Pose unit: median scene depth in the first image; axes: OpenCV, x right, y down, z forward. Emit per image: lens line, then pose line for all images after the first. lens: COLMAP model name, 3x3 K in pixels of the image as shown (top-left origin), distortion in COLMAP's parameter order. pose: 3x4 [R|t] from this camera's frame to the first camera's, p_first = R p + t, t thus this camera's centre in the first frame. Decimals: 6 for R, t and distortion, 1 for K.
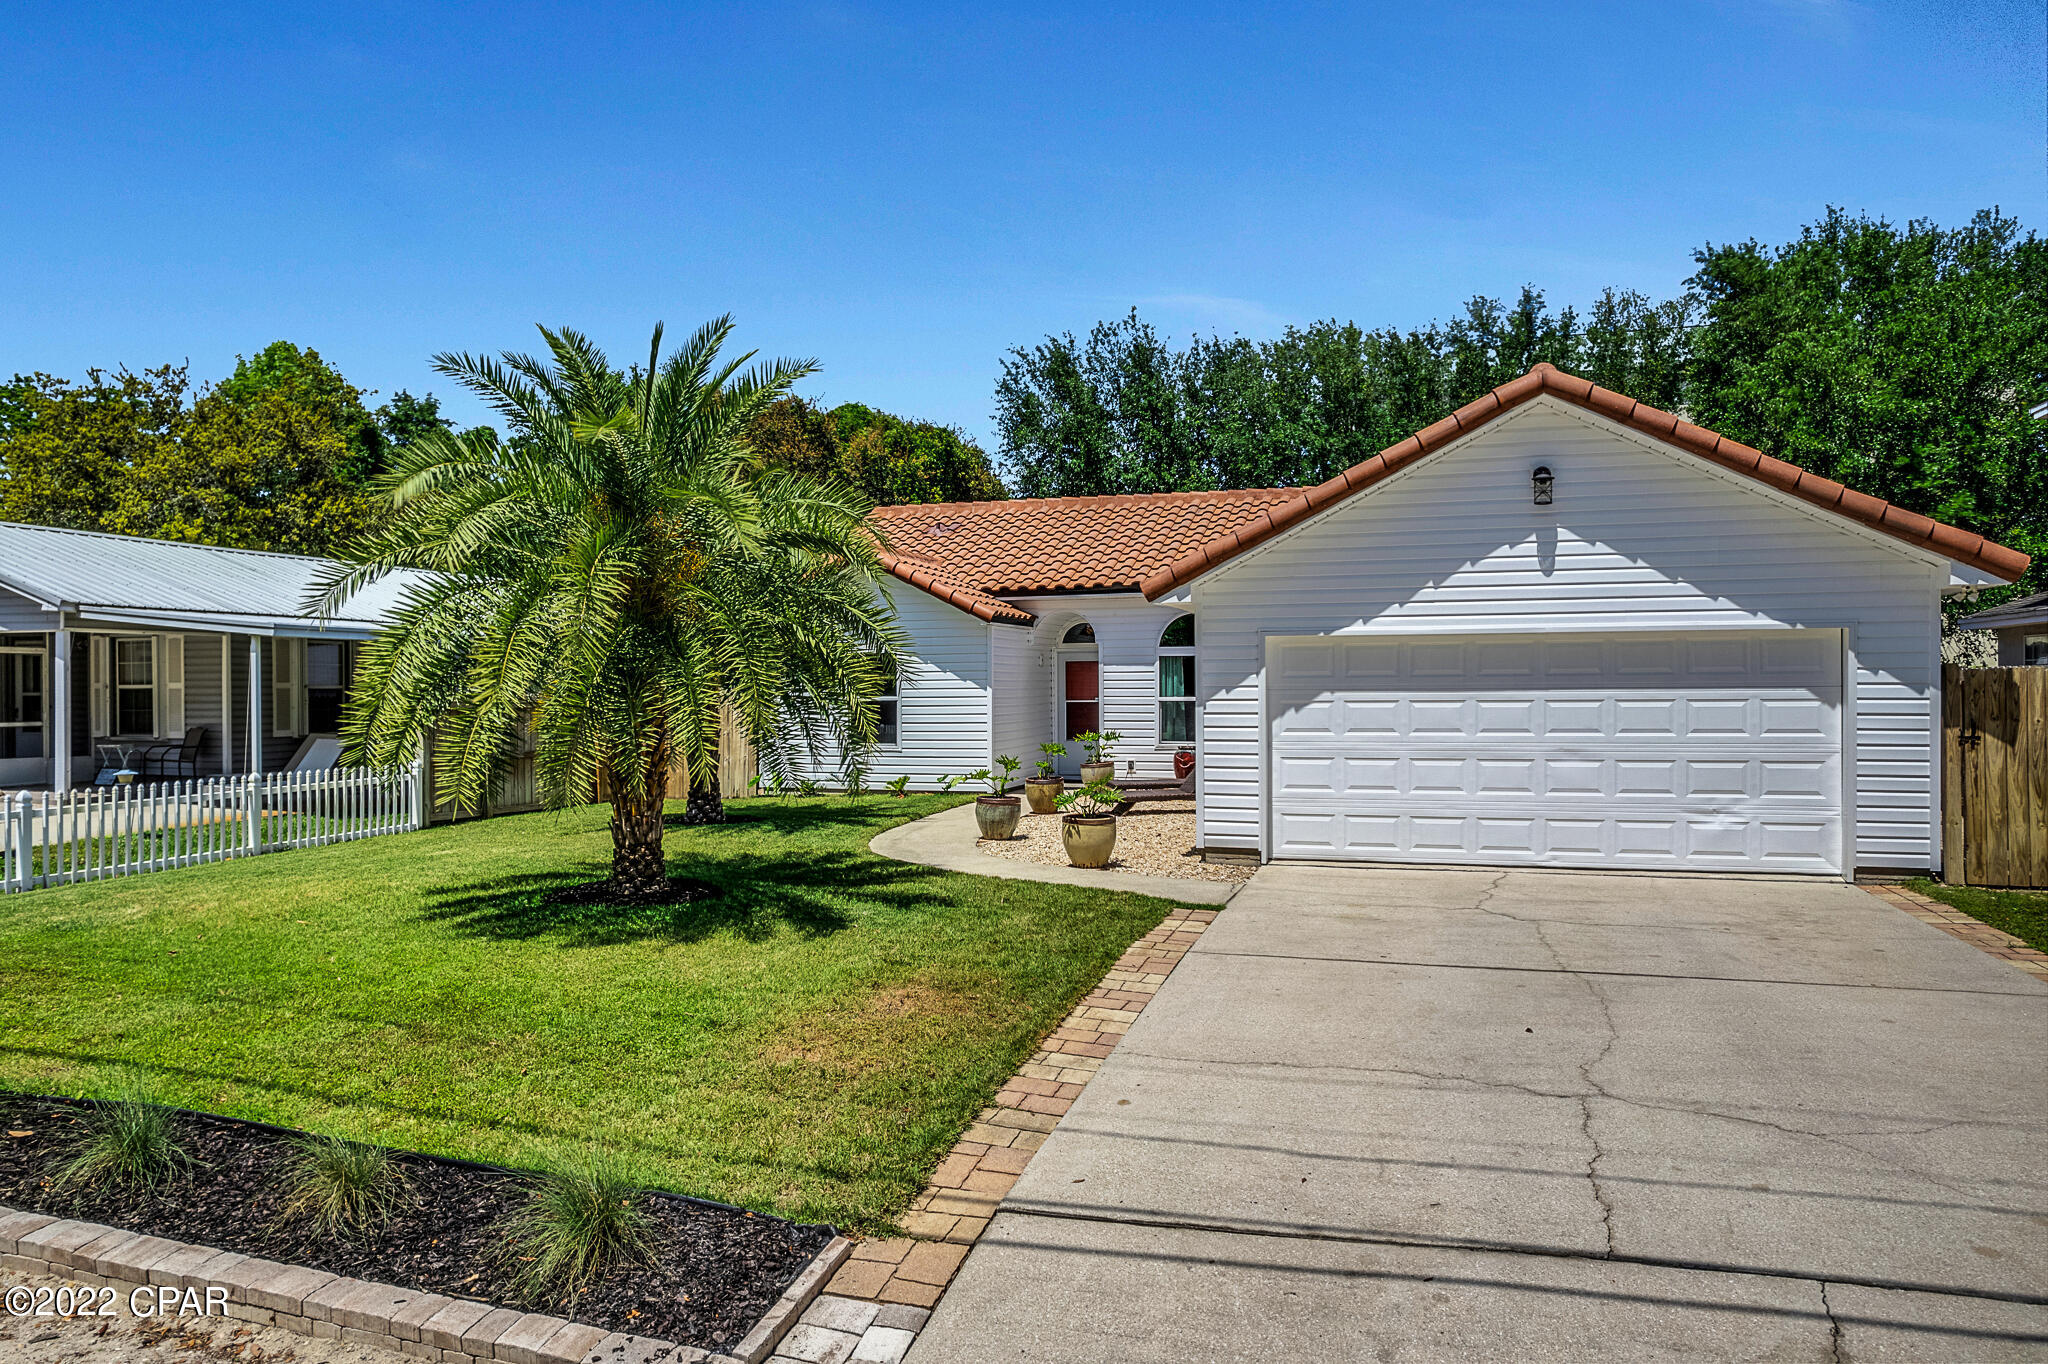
lens RADIAL K [[1333.5, 0, 1046.3], [0, 1333.5, 690.7], [0, 0, 1]] dist [-0.079384, 0.076049]
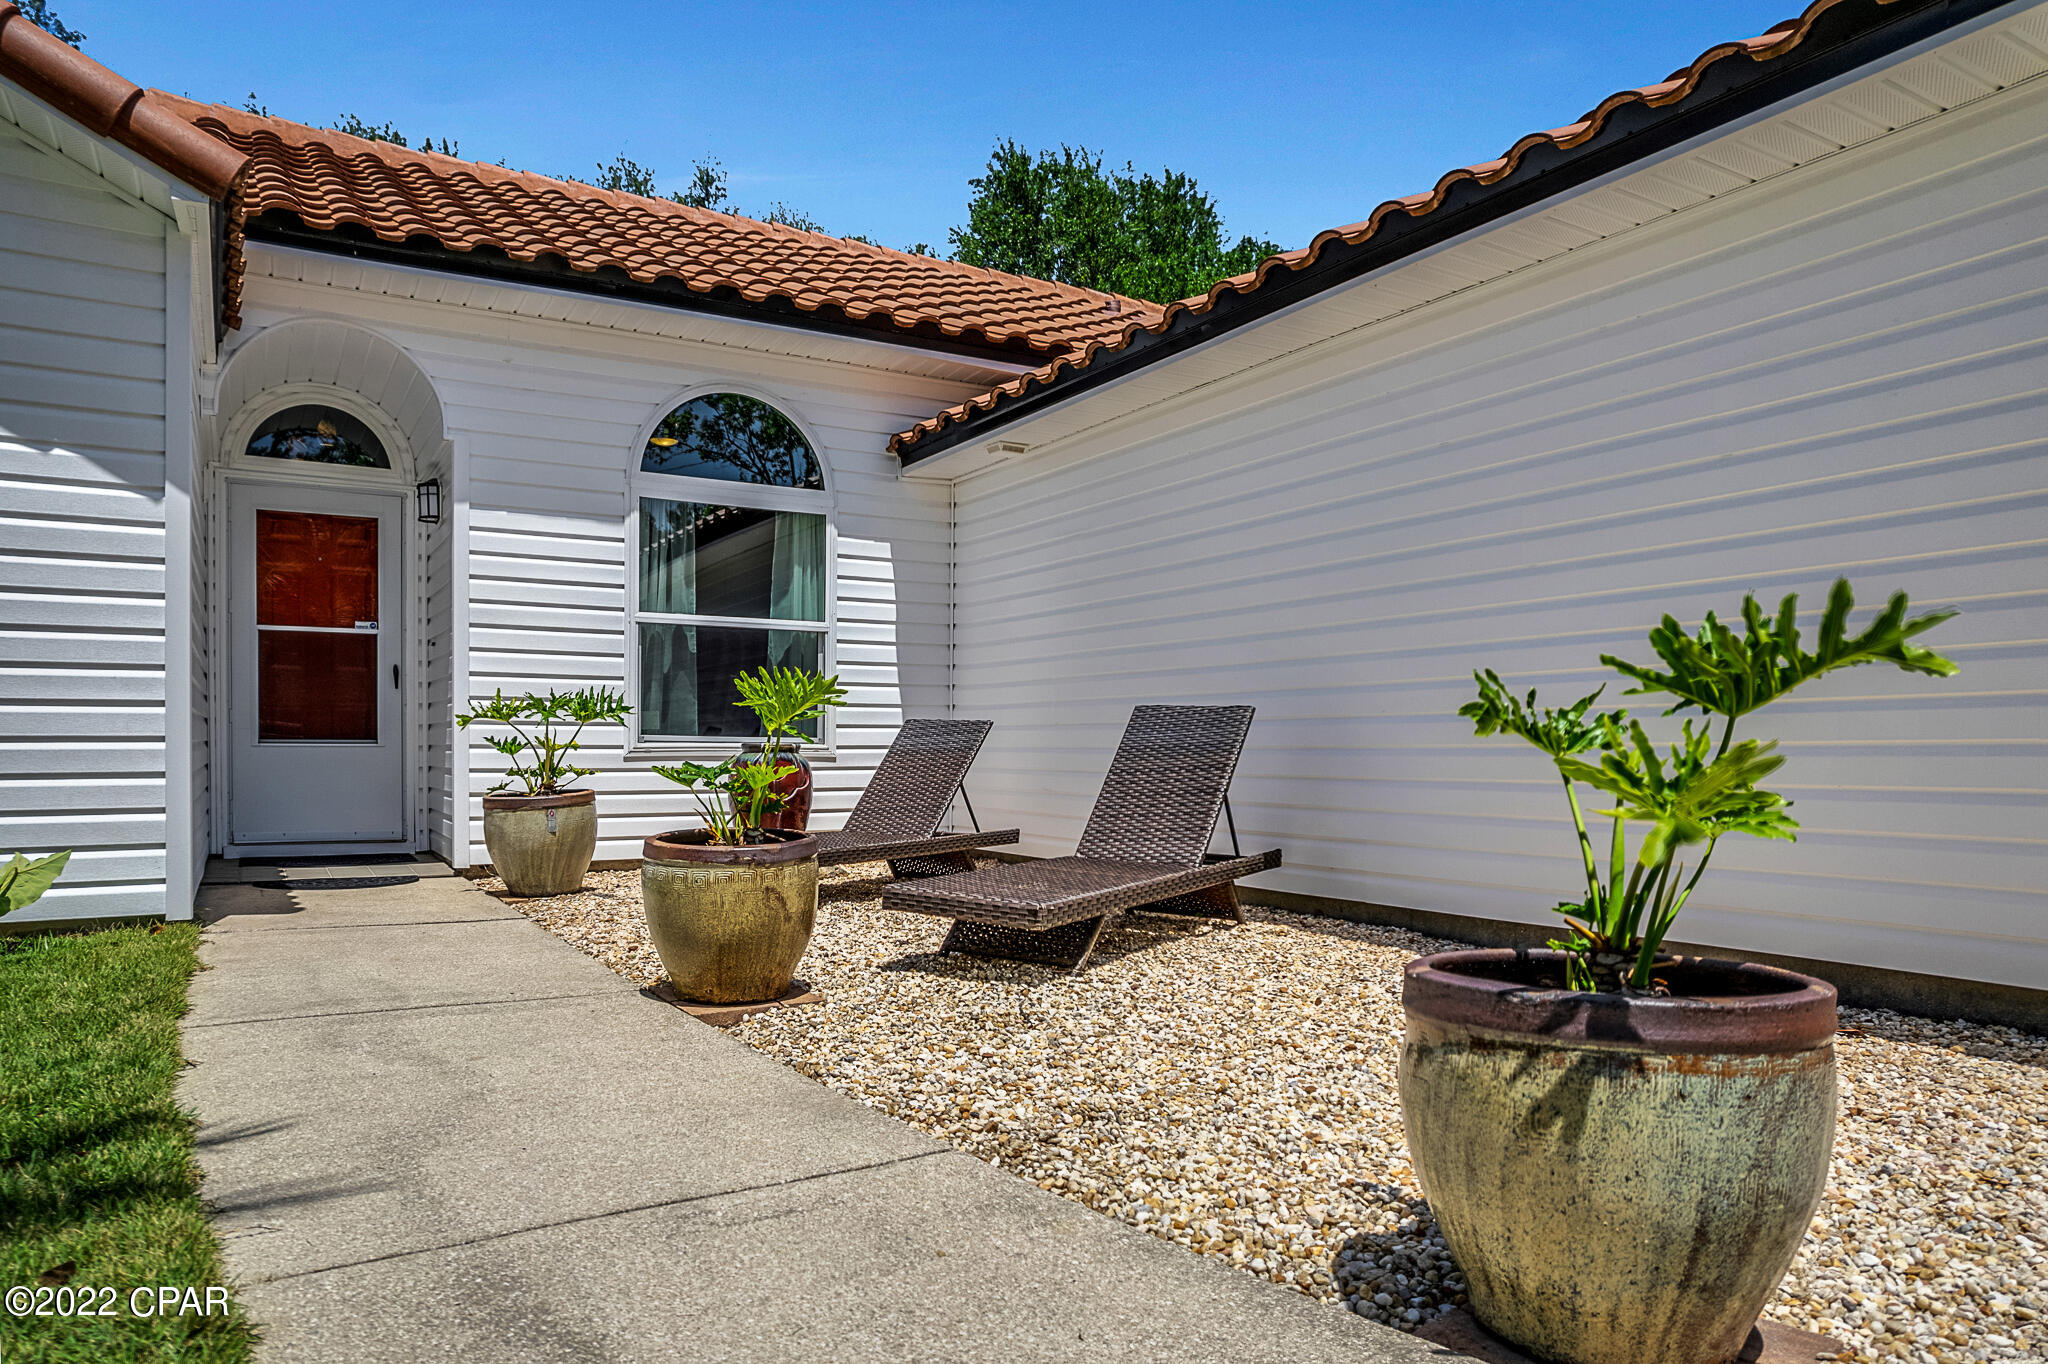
lens RADIAL K [[1333.5, 0, 1046.3], [0, 1333.5, 690.7], [0, 0, 1]] dist [-0.079384, 0.076049]
pose [[0.678095, 0.034684, 0.734156, -0.183301], [0.000933, 0.998844, -0.048050, 0.078023], [-0.734974, 0.033268, 0.677279, 1.205922]]
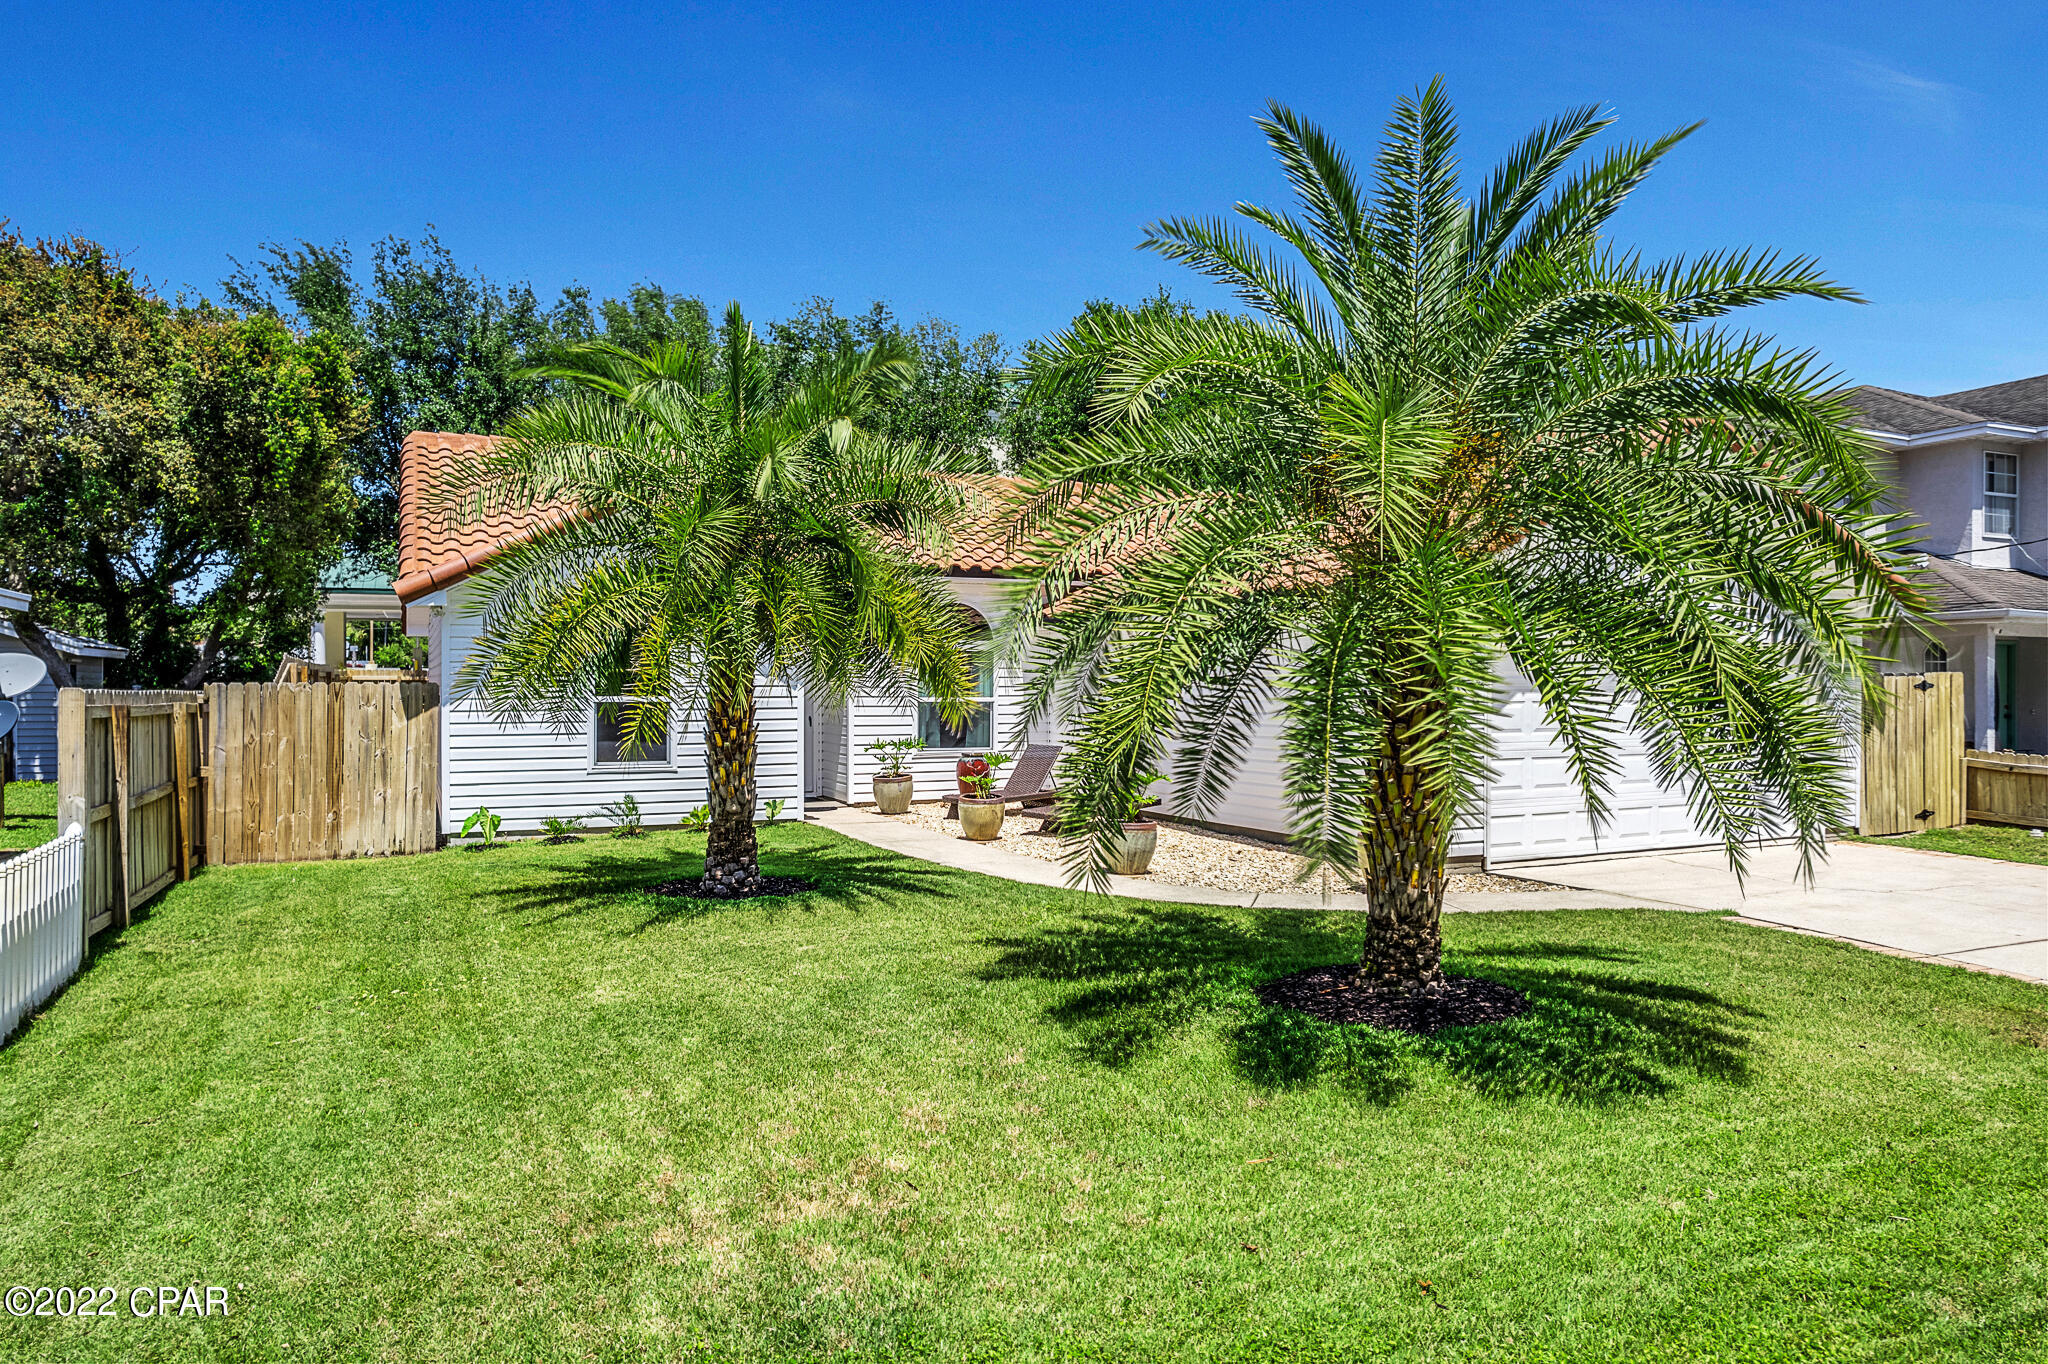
lens RADIAL K [[1295.2, 0, 1048.9], [0, 1295.2, 683.4], [0, 0, 1]] dist [-0.003401, -0.001233]
pose [[0.736567, 0.007518, 0.676323, -0.760068], [-0.002840, 0.999964, -0.008023, 0.003902], [-0.676358, 0.003989, 0.736562, 0.562835]]
